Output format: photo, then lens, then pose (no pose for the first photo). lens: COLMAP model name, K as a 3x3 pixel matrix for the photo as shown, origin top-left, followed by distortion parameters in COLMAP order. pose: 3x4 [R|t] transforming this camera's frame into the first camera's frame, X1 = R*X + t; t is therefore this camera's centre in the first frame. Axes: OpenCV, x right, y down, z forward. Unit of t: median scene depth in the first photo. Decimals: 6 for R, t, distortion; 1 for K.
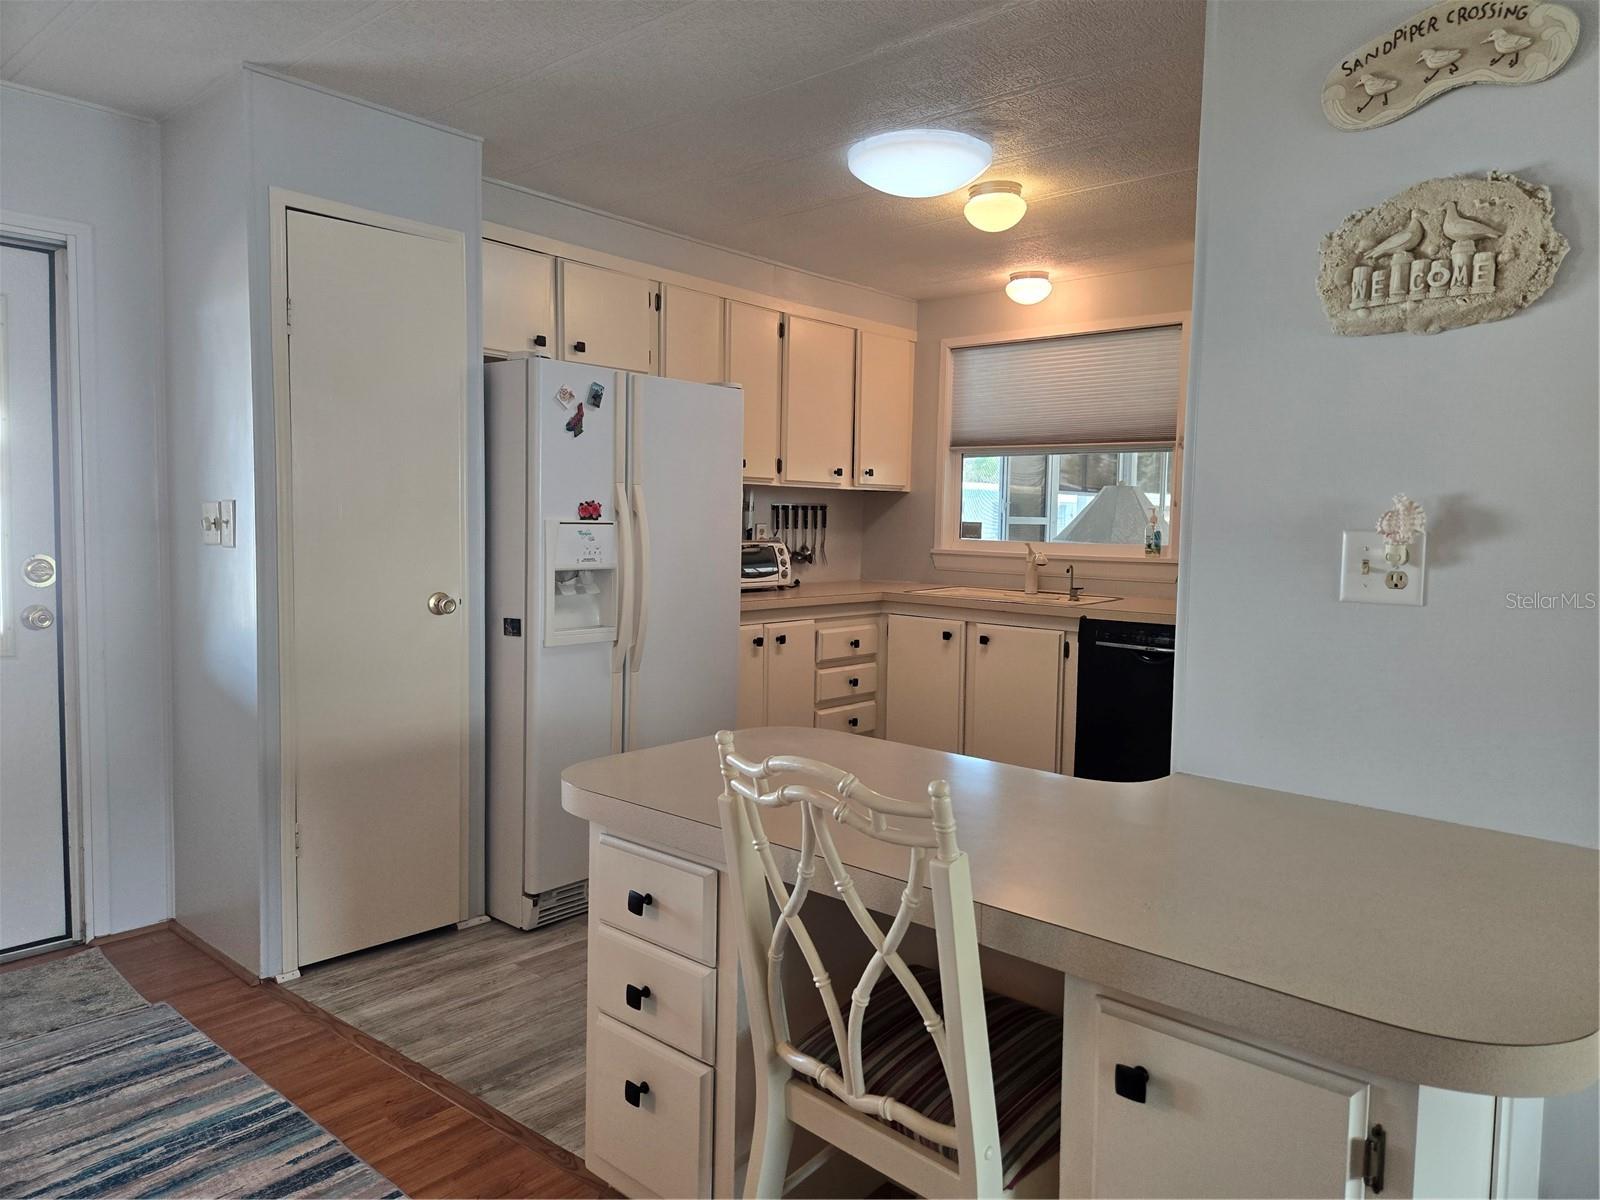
lens RADIAL K [[1072.4, 0, 822.0], [0, 1072.4, 591.7], [0, 0, 1]] dist [0.061175, -0.047902]
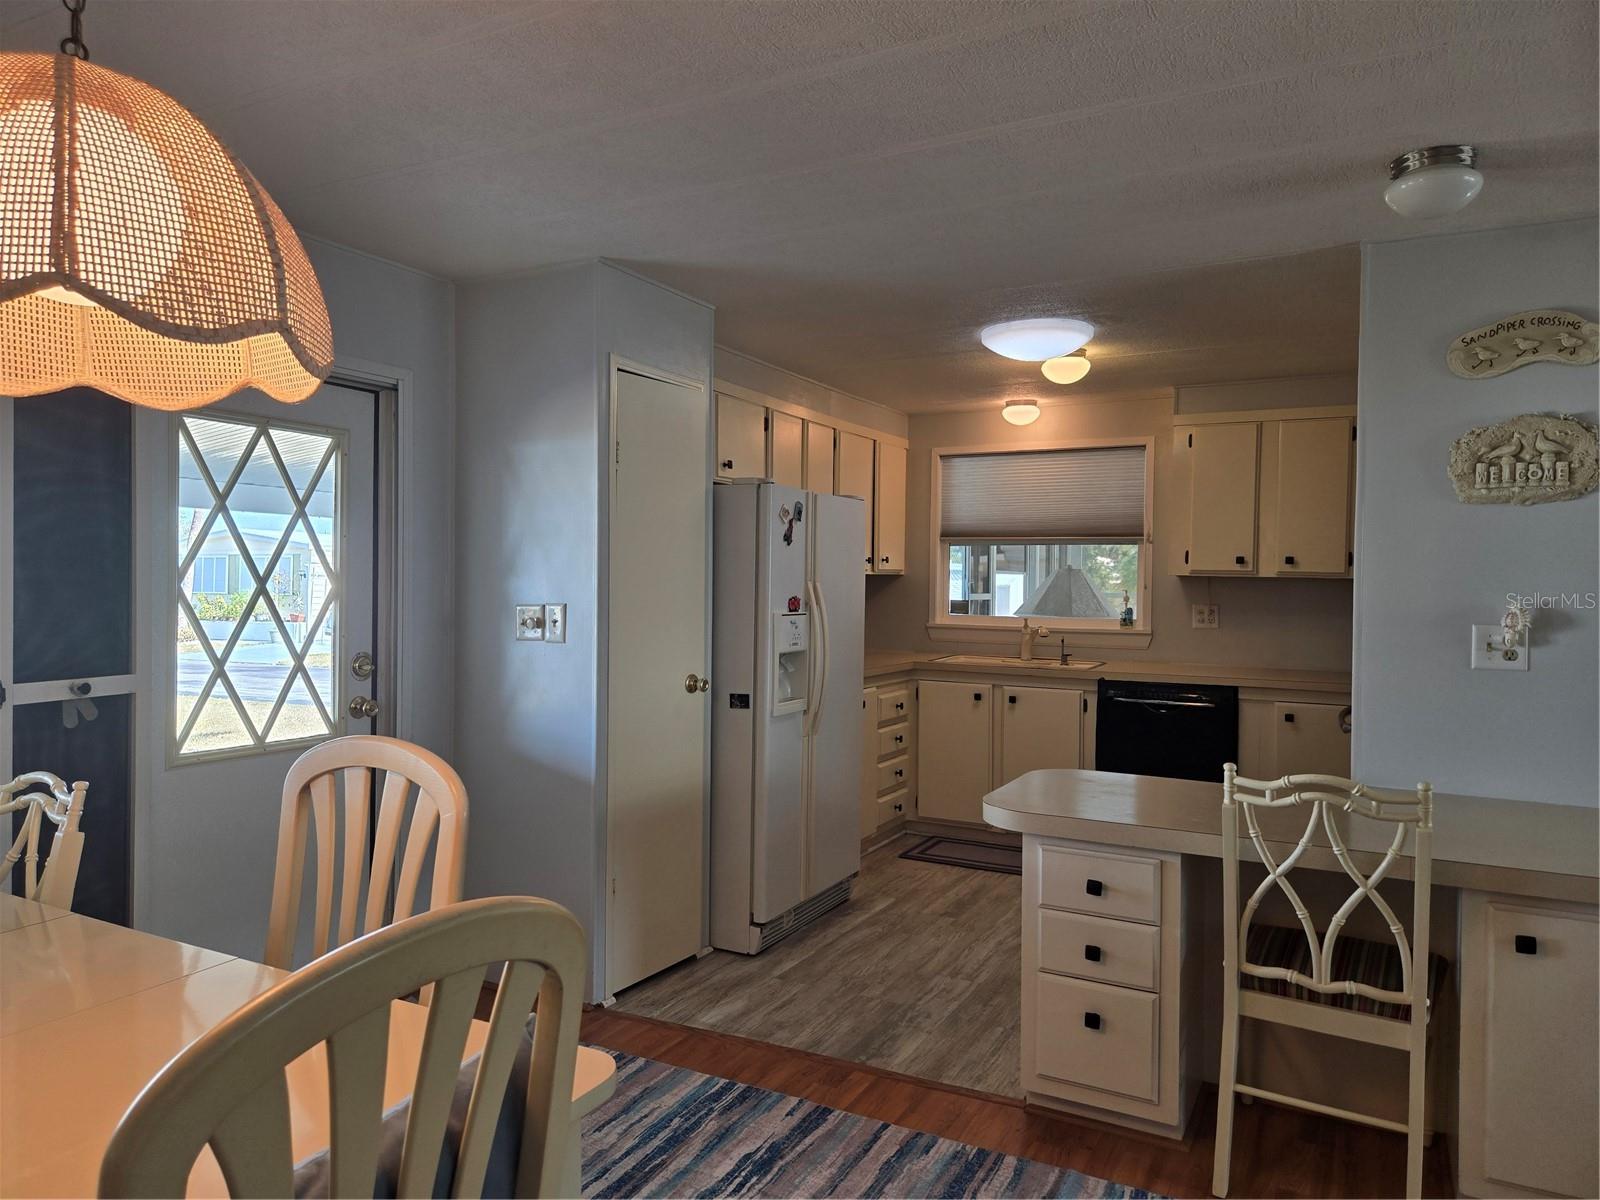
lens RADIAL K [[1071.6, 0, 803.9], [0, 1071.6, 598.8], [0, 0, 1]] dist [0.070540, -0.062853]
pose [[0.975304, -0.012273, 0.220527, -0.458465], [0.023145, 0.998637, -0.046783, -0.023098], [-0.219652, 0.050732, 0.974258, -0.190596]]
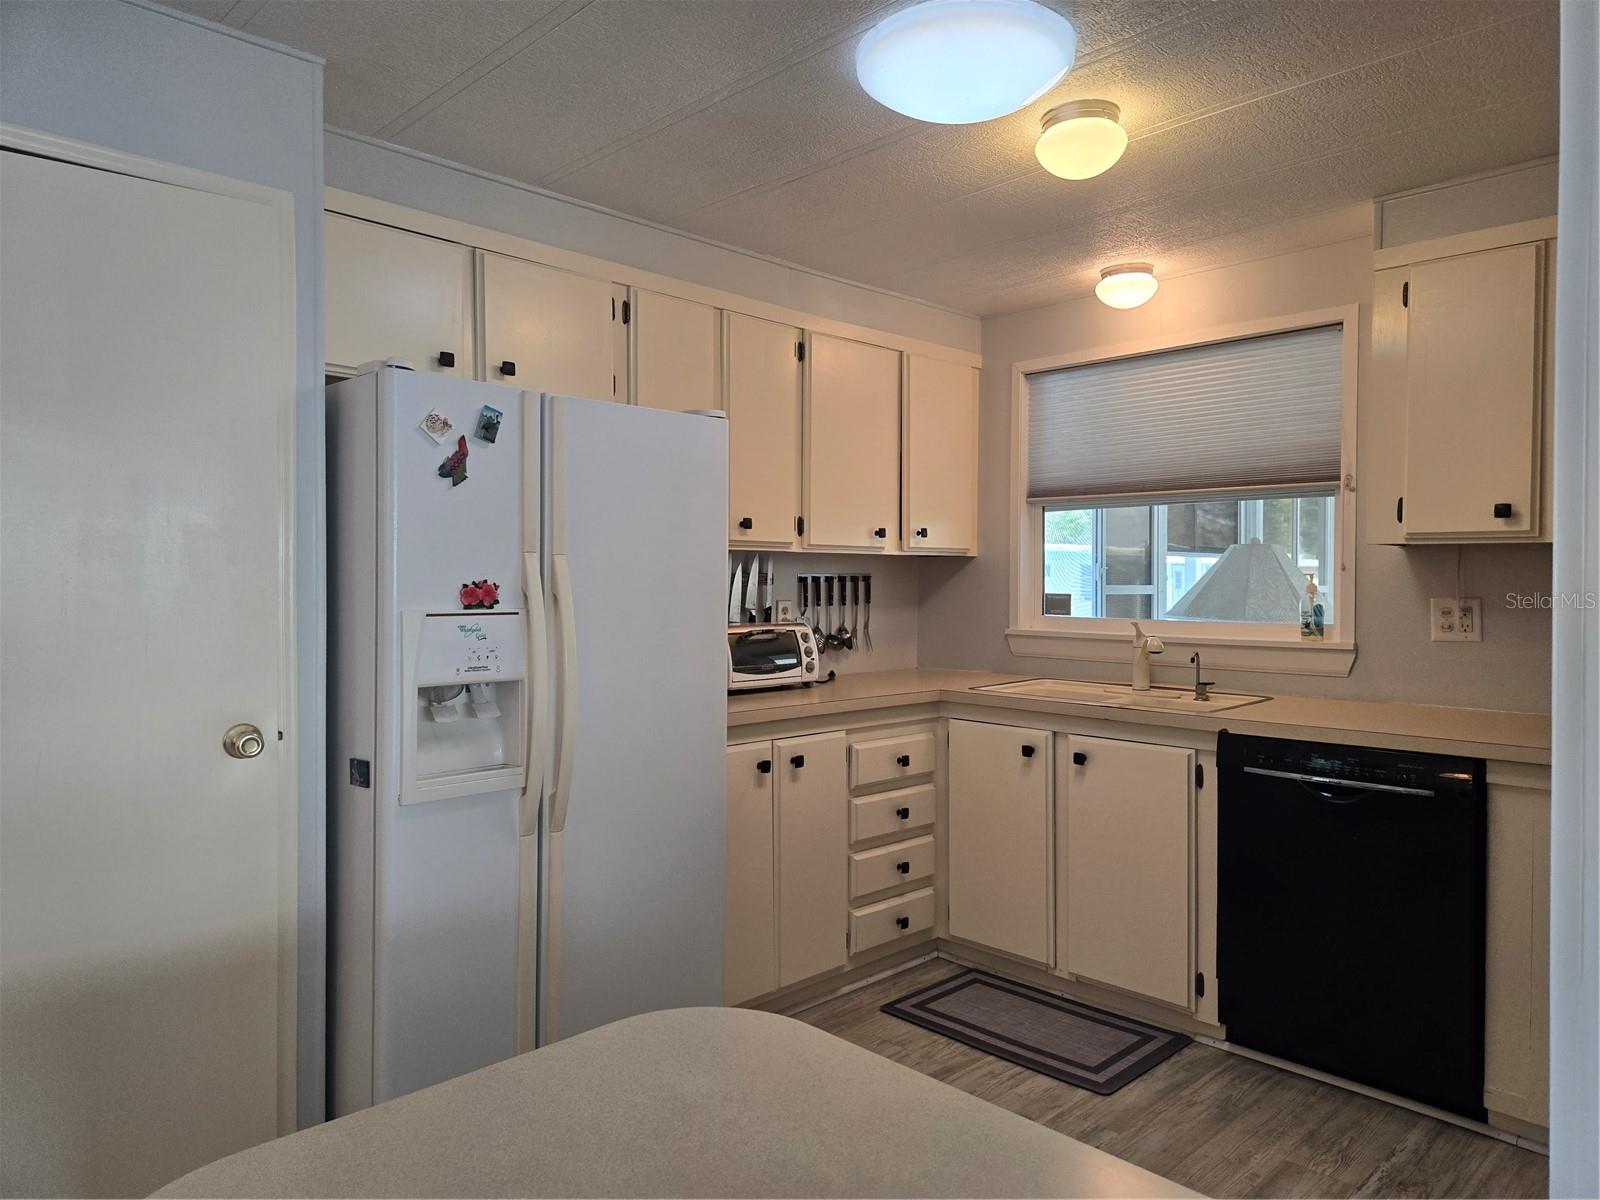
lens RADIAL K [[1072.4, 0, 822.0], [0, 1072.4, 591.7], [0, 0, 1]] dist [0.061175, -0.047902]
pose [[0.996862, -0.016004, -0.077526, 0.047065], [0.011306, 0.998094, -0.060663, -0.033178], [0.078349, 0.059596, 0.995143, 0.335618]]
